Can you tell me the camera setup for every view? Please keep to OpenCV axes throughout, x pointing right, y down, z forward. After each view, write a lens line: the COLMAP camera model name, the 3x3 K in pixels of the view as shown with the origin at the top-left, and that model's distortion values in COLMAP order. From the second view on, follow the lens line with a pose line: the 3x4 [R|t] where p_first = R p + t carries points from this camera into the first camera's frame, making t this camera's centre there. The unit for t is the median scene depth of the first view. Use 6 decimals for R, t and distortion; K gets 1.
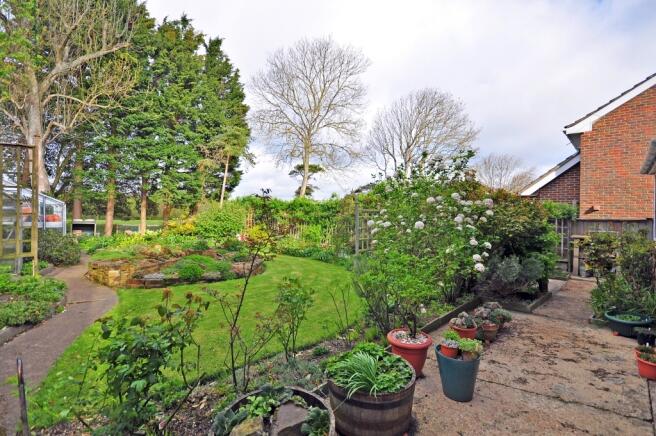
lens RADIAL K [[283.8, 0, 328.0], [0, 283.8, 218.0], [0, 0, 1]] dist [-0.000646, -0.000153]
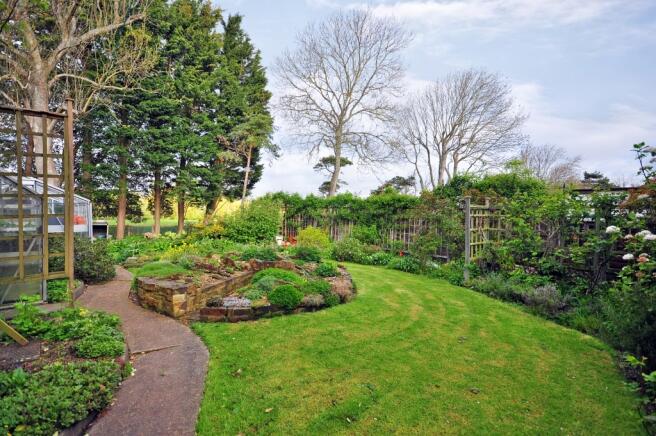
lens RADIAL K [[300.5, 0, 328.0], [0, 300.5, 218.0], [0, 0, 1]] dist [0.021289, 0.000587]
pose [[0.999437, -0.007045, -0.032807, -0.081231], [0.007245, 0.999956, 0.005990, -0.001504], [0.032763, -0.006225, 0.999444, 0.059435]]
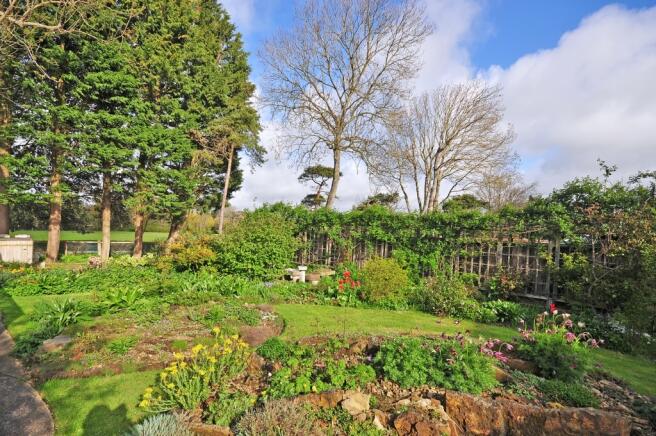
lens RADIAL K [[287.6, 0, 326.1], [0, 287.6, 246.1], [0, 0, 1]] dist [-0.001602, -0.000404]
pose [[0.994024, 0.007638, 0.108896, -0.196521], [-0.013731, 0.998375, 0.055308, -0.011527], [-0.108296, -0.056473, 0.992513, 0.230897]]
